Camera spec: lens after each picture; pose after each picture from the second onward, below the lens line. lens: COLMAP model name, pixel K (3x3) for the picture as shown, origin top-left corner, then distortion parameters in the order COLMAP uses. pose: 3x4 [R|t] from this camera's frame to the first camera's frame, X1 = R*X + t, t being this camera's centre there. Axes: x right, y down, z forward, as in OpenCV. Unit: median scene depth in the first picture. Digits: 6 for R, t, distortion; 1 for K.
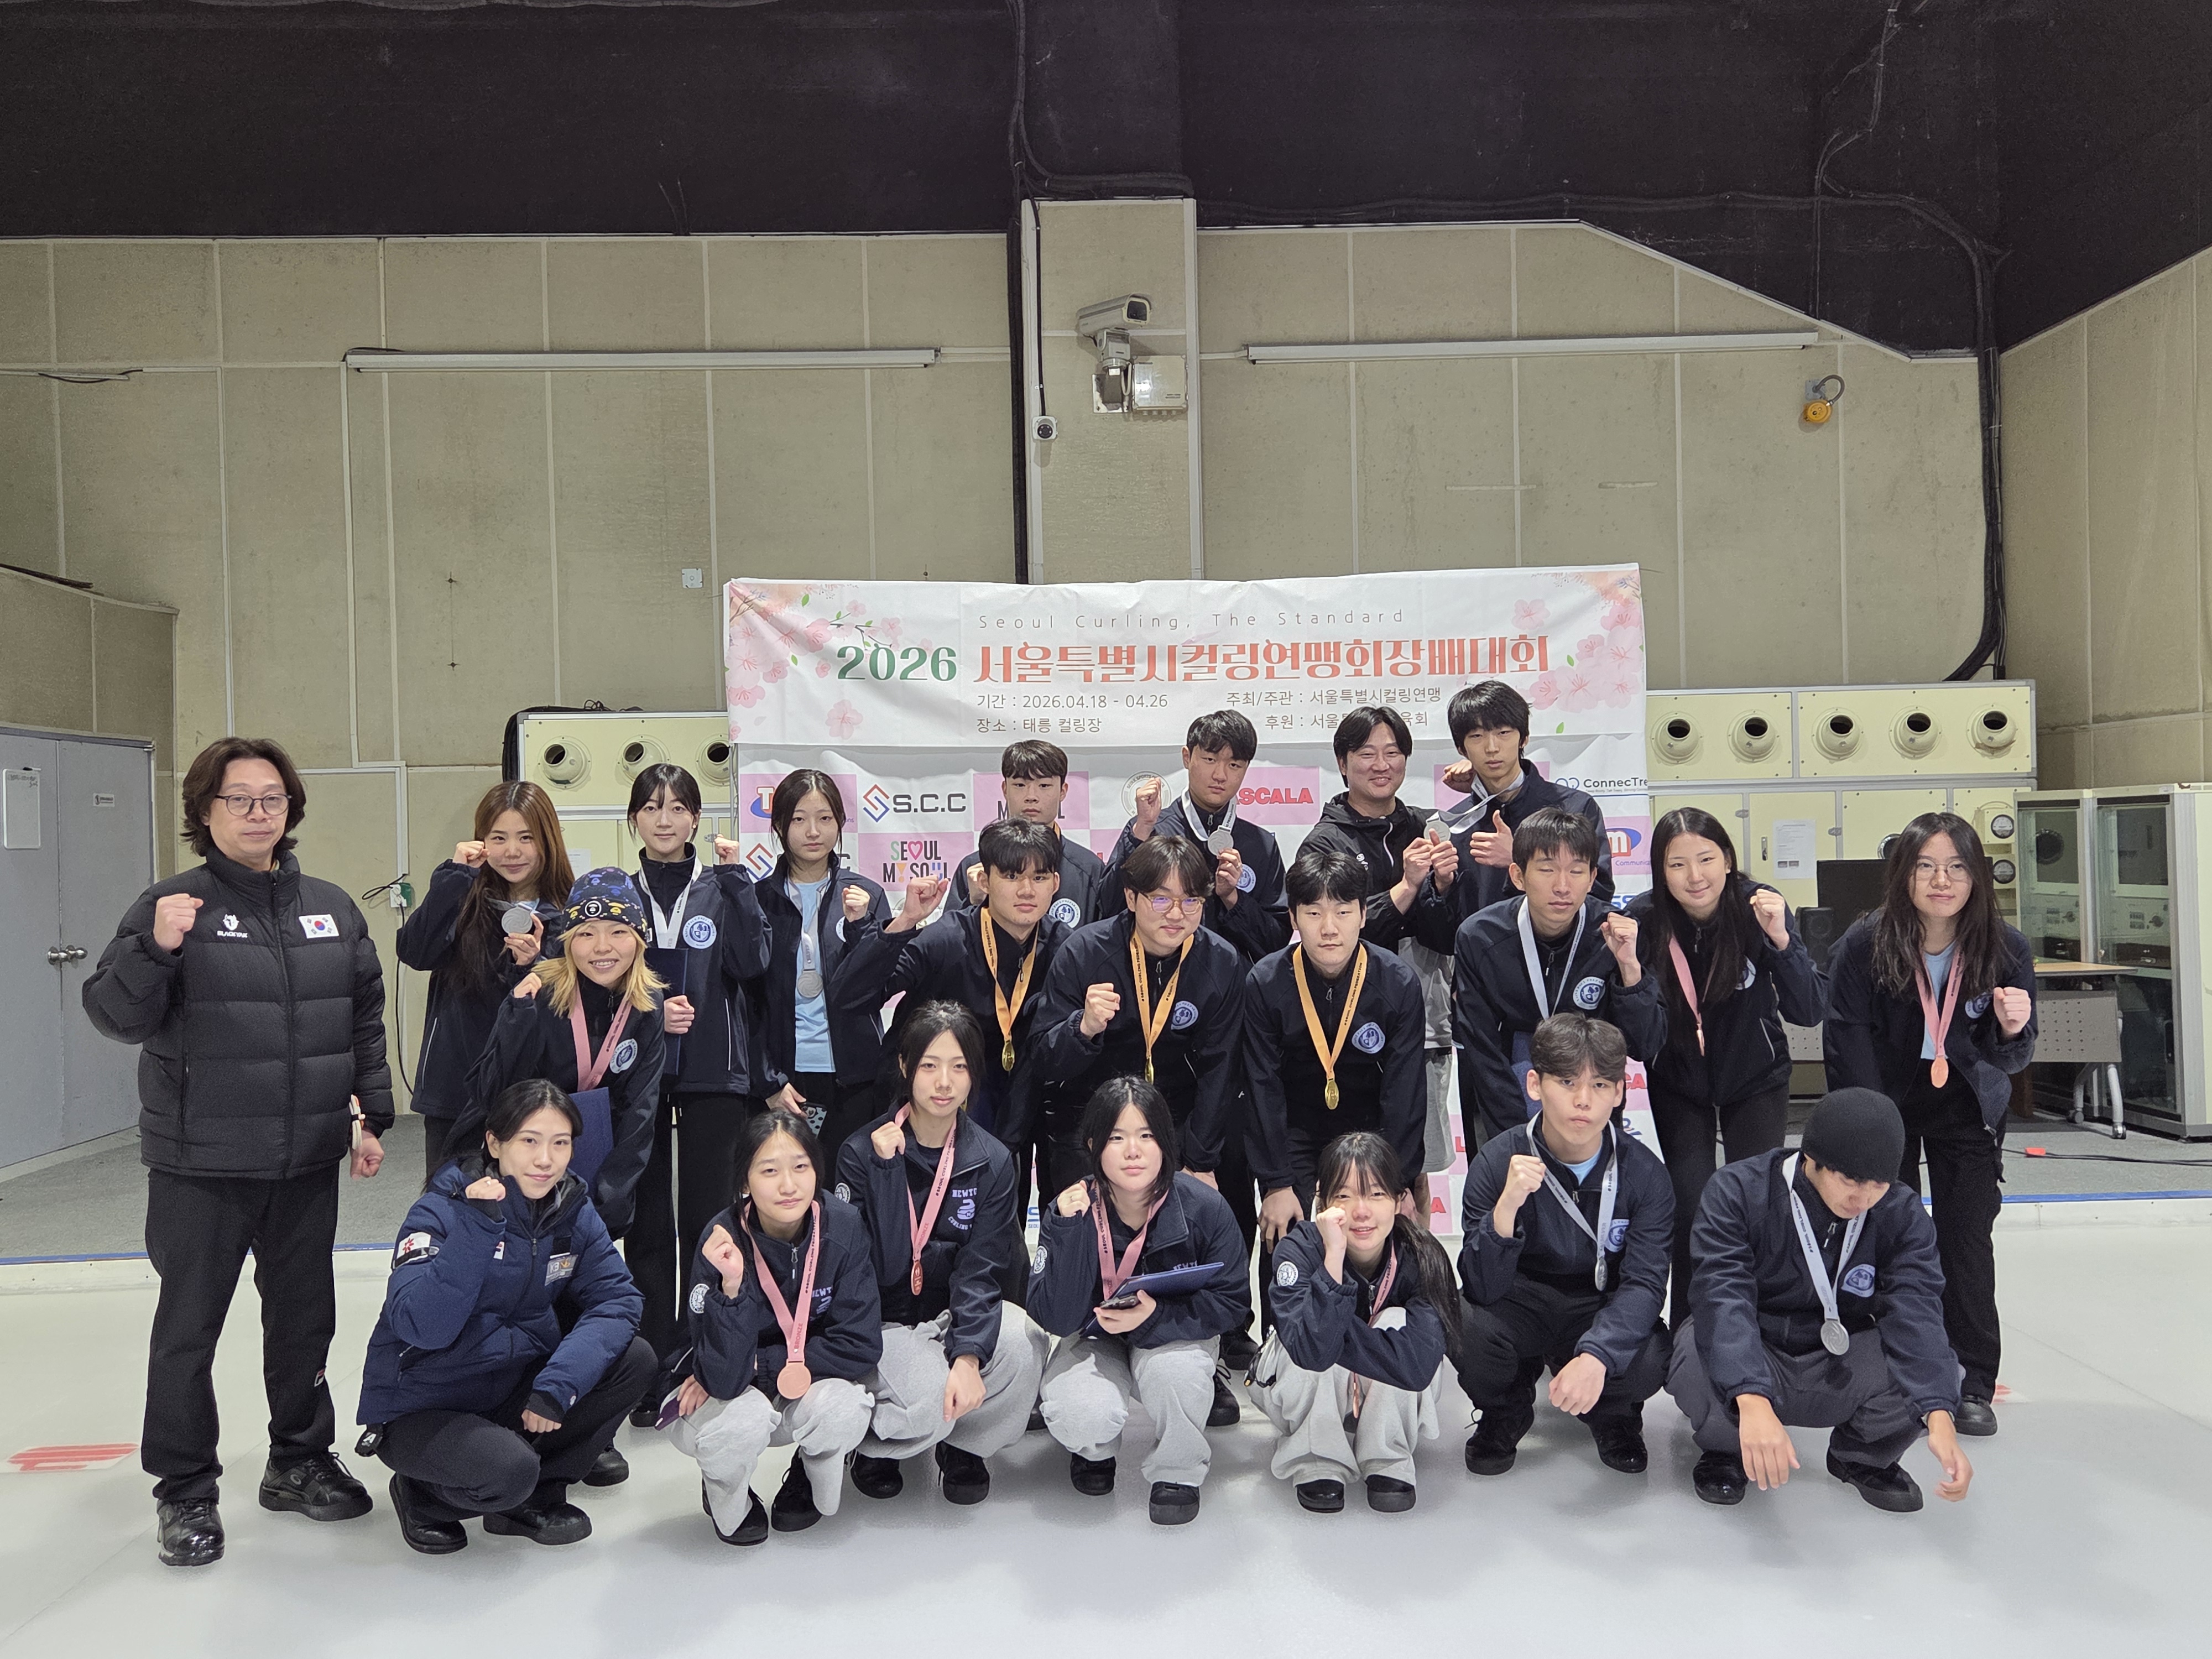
lens RADIAL K [[1821.8, 0, 1111.8], [0, 1821.8, 846.1], [0, 0, 1]] dist [0.087045, -0.098482]
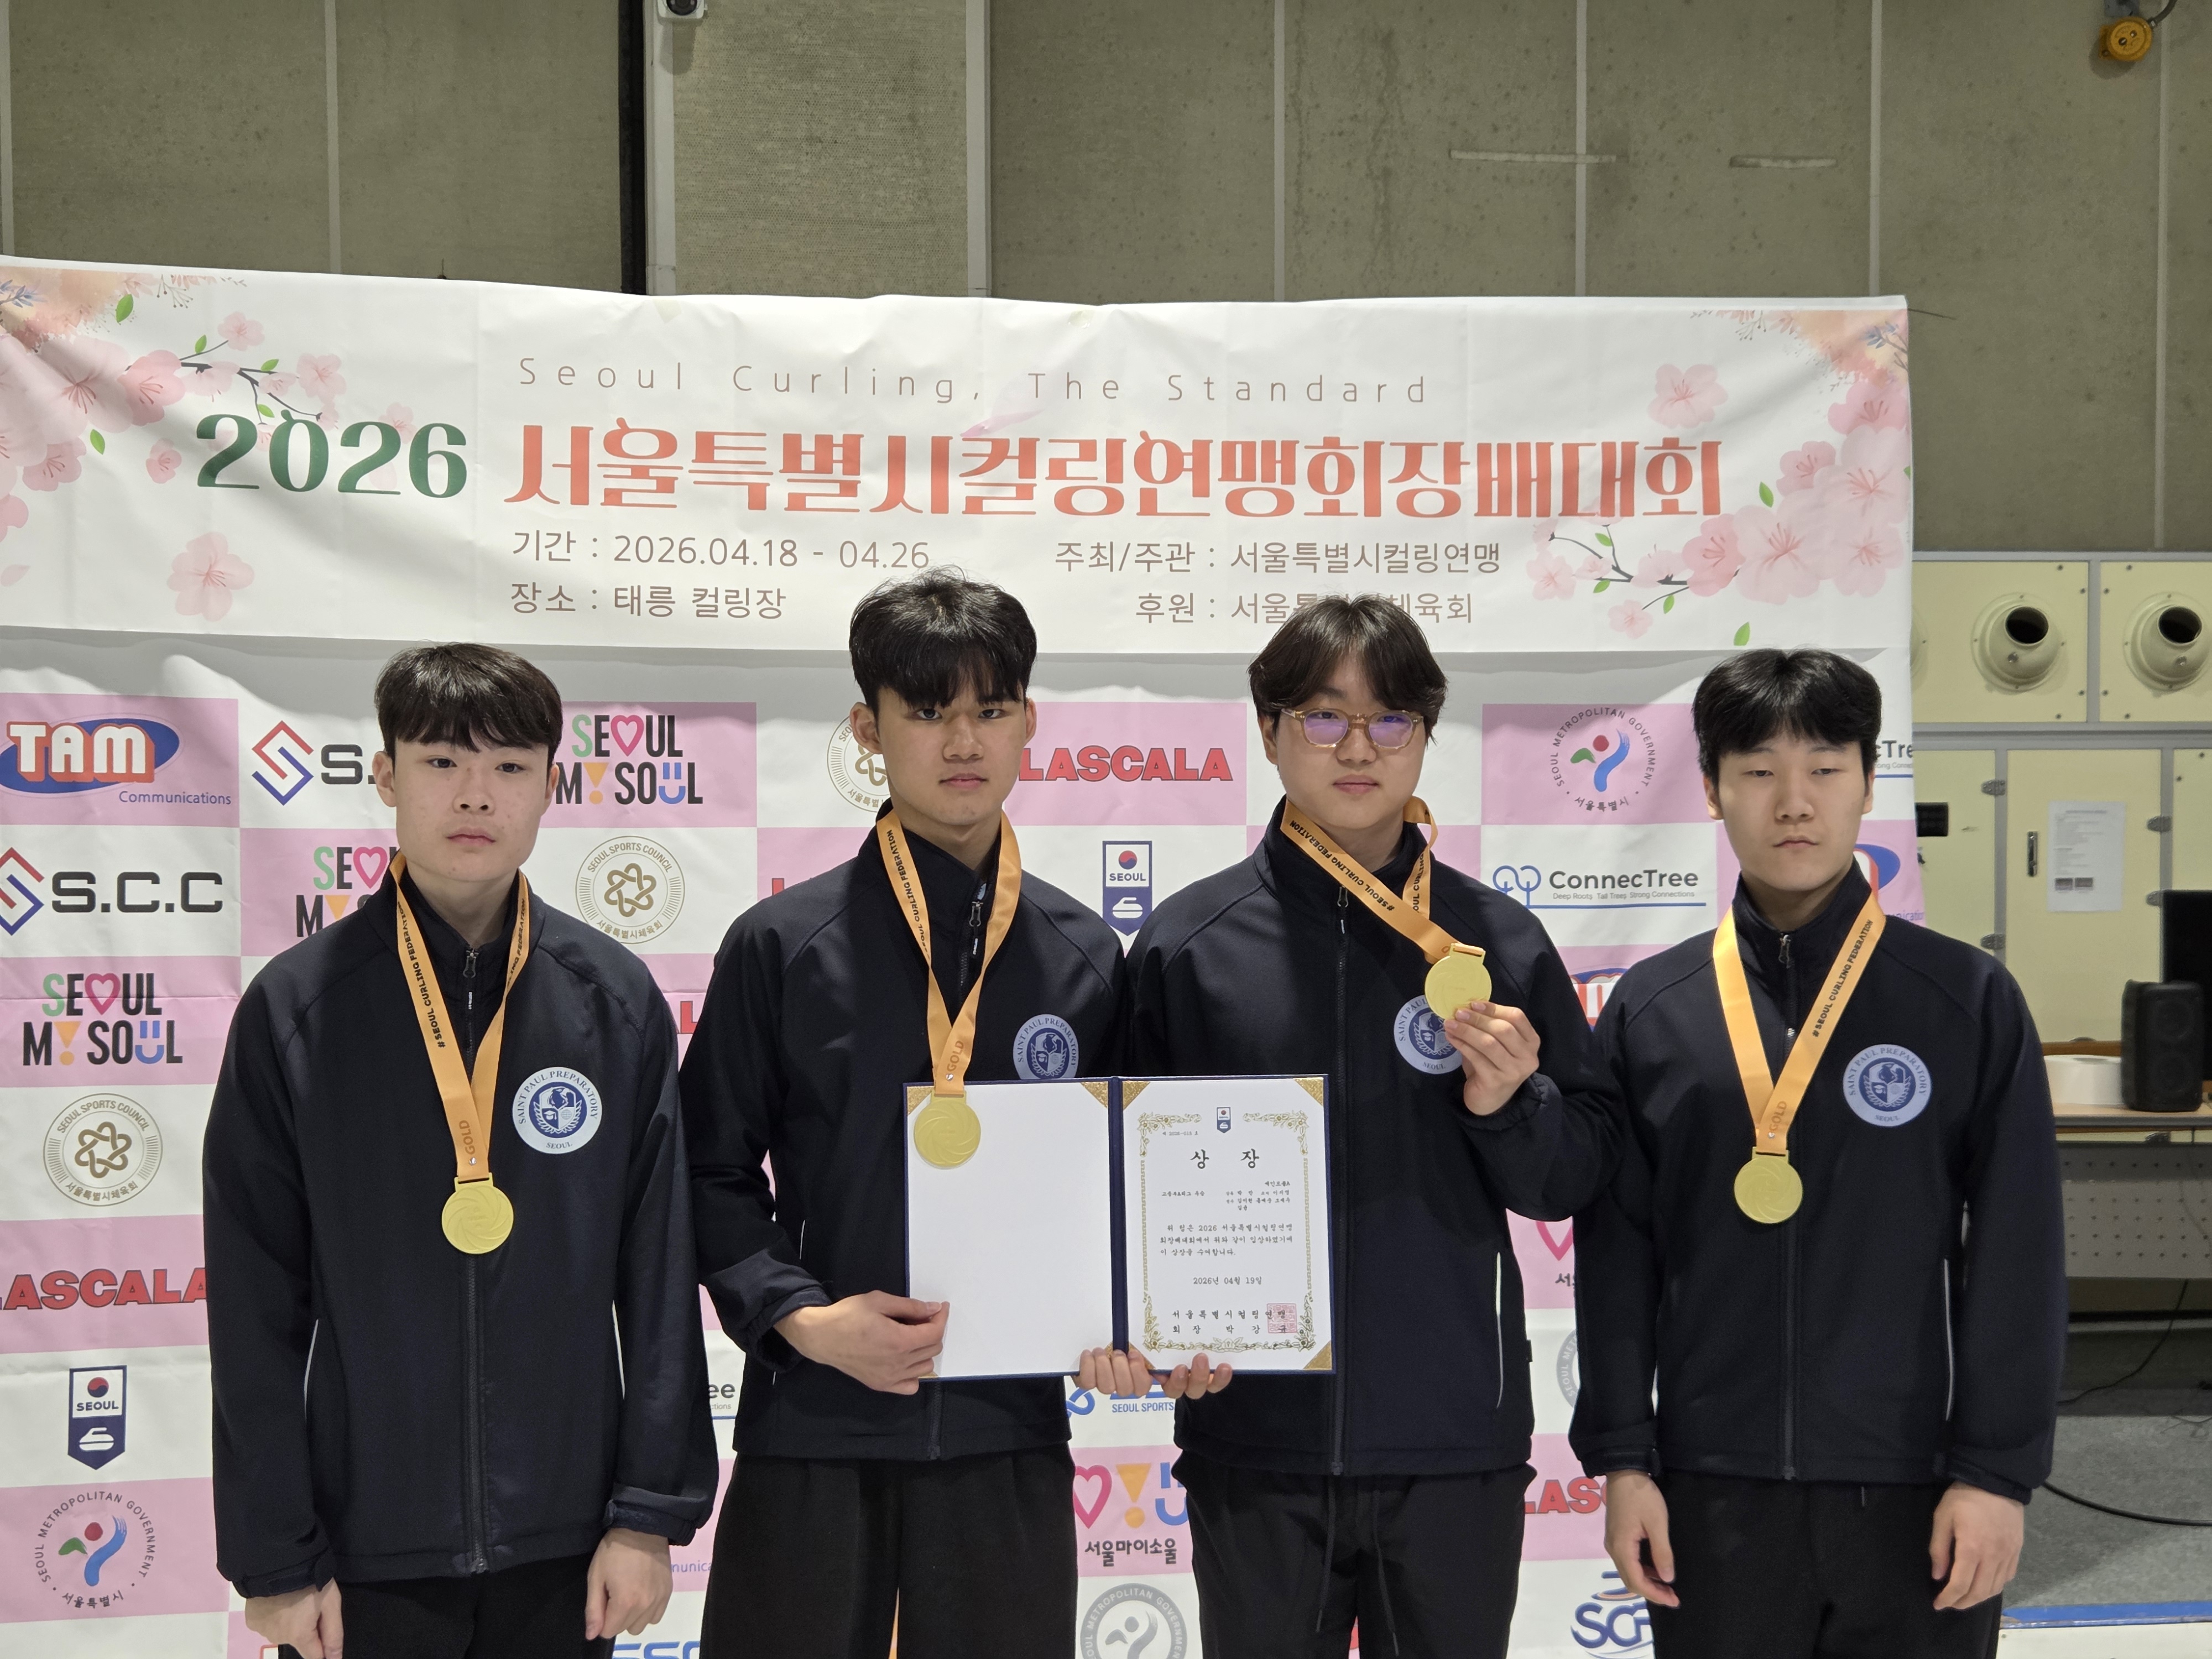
lens RADIAL K [[2927.0, 0, 1111.6], [0, 2927.0, 844.4], [0, 0, 1]] dist [0.095164, -0.162364]
pose [[0.994387, 0.016506, 0.104507, -0.000078], [-0.019423, 0.999448, 0.026954, -0.022898], [-0.104005, -0.028833, 0.994159, 0.209559]]
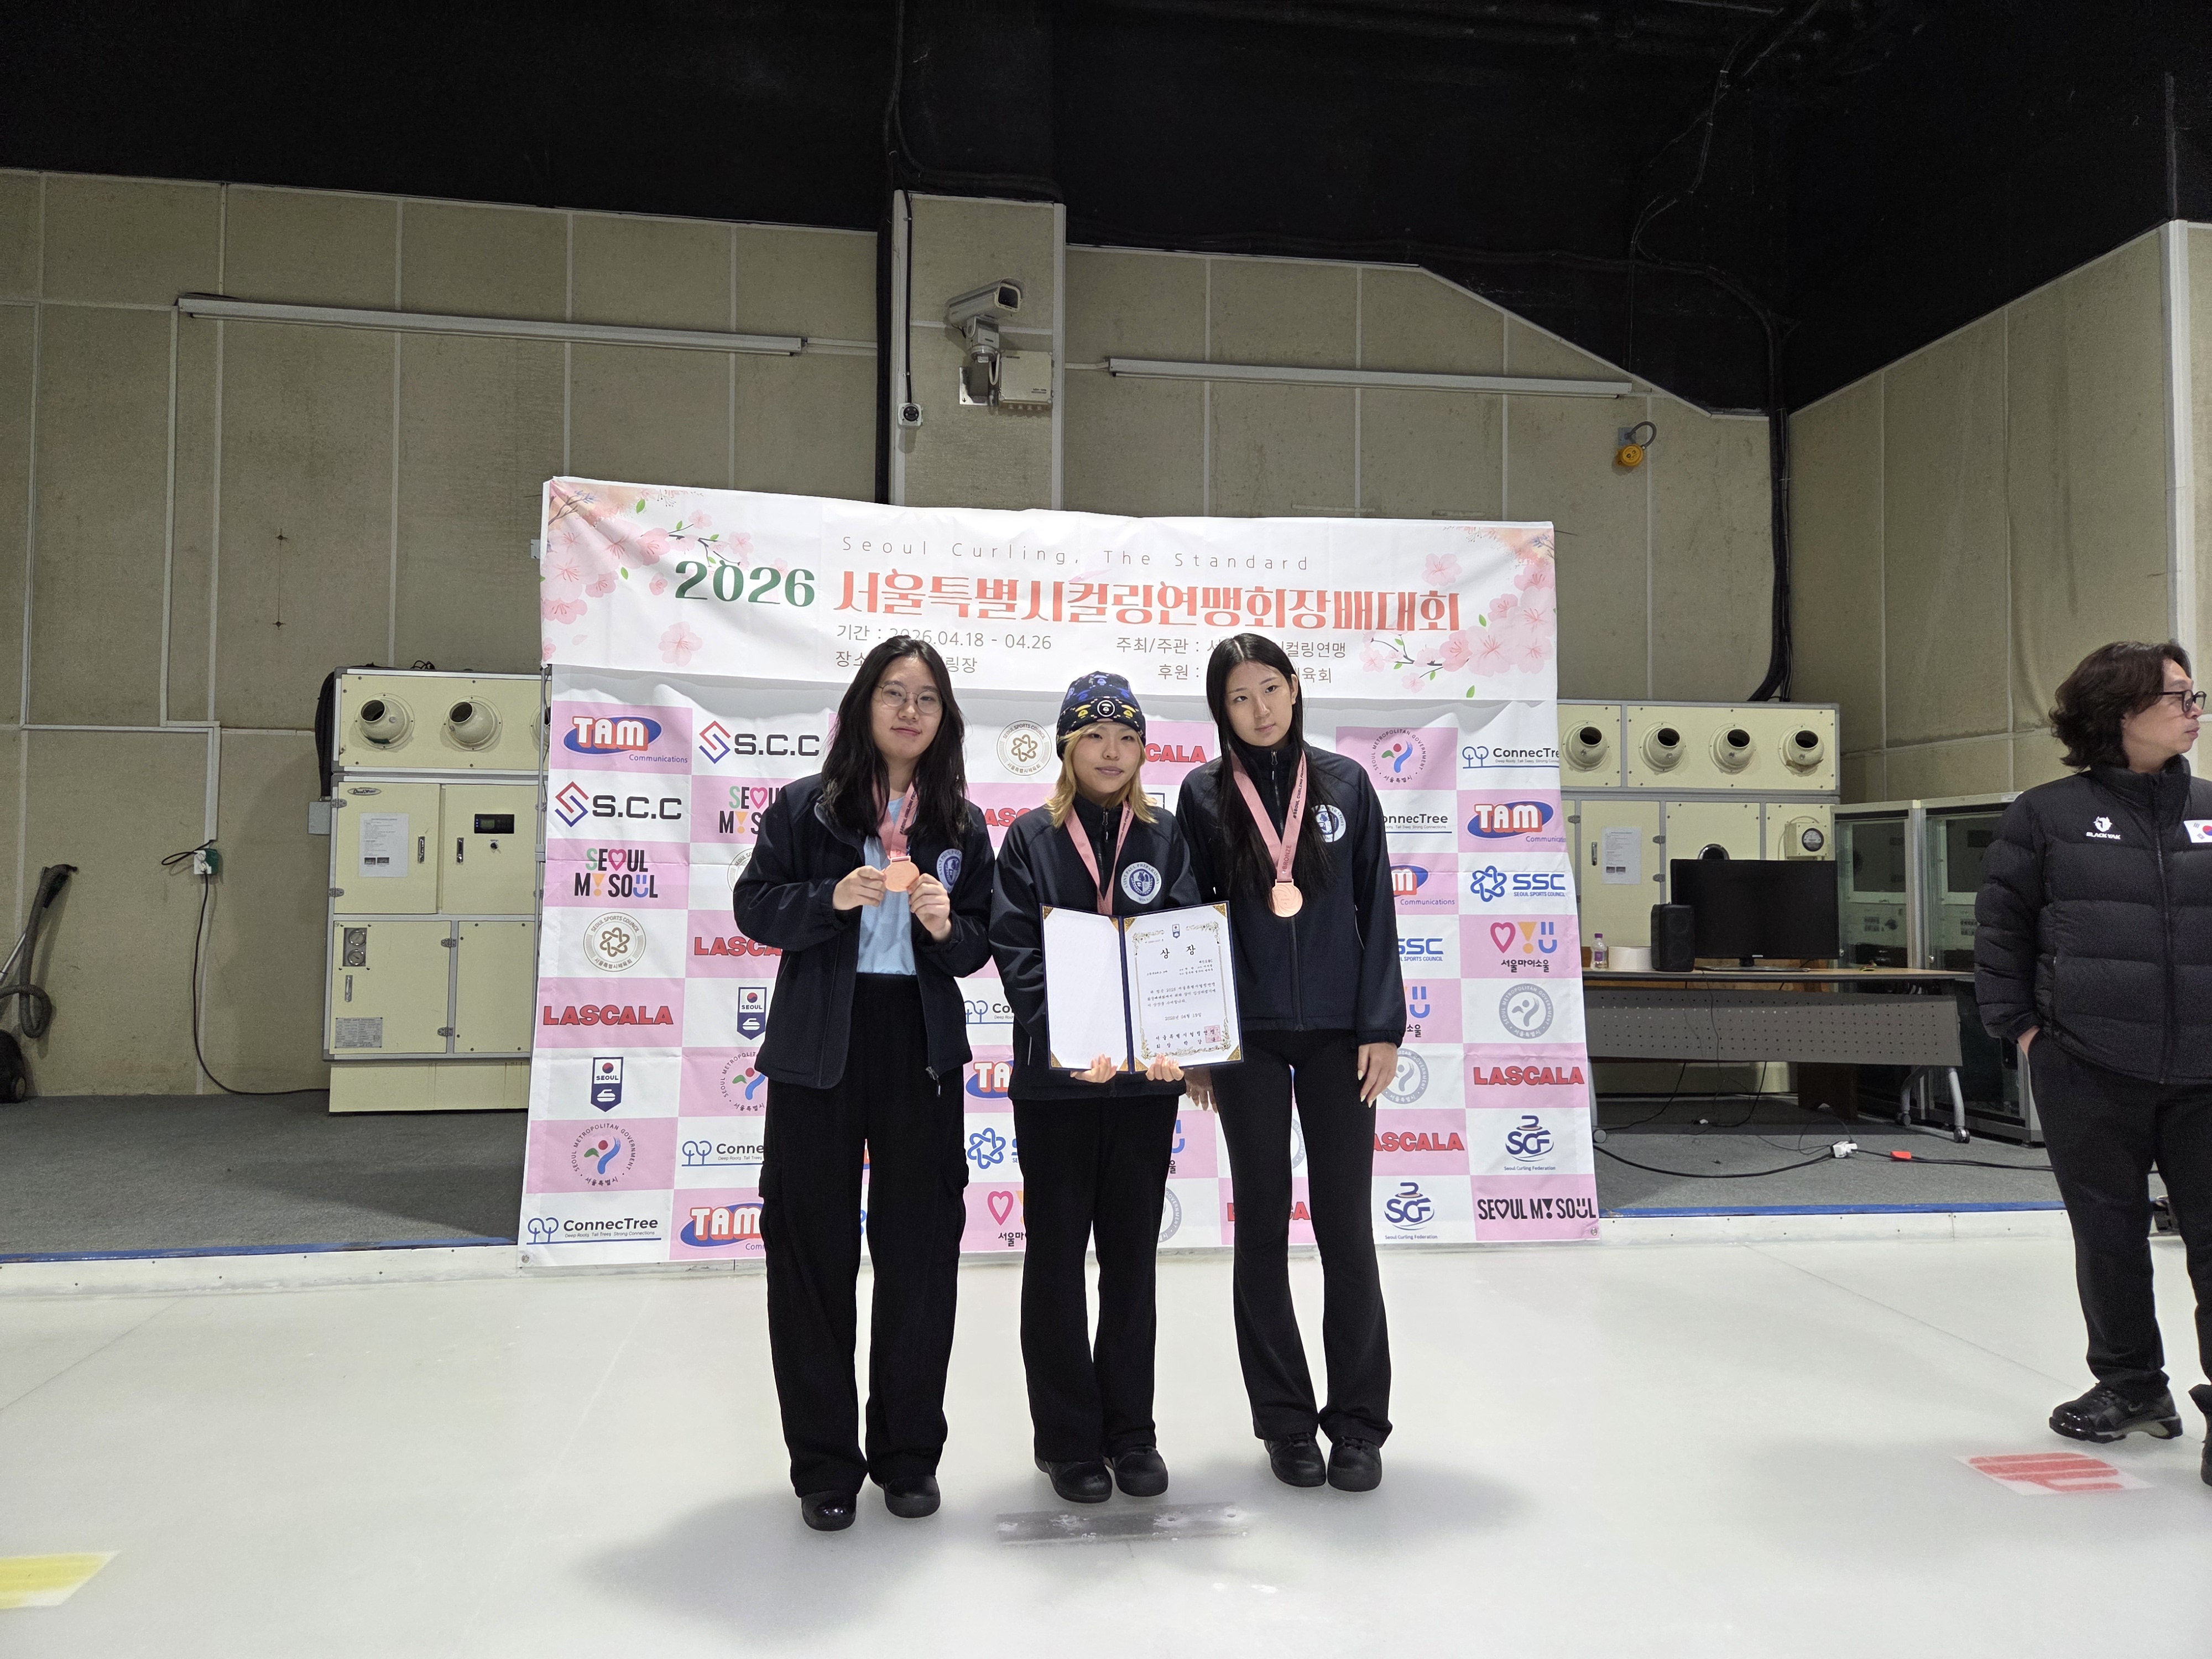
lens RADIAL K [[1459.6, 0, 1092.1], [0, 1459.6, 821.8], [0, 0, 1]] dist [0.080967, -0.072634]
pose [[0.993543, 0.034733, 0.108005, -0.020669], [-0.029990, 0.998526, -0.045227, 0.034620], [-0.109417, 0.041696, 0.993121, 0.241160]]
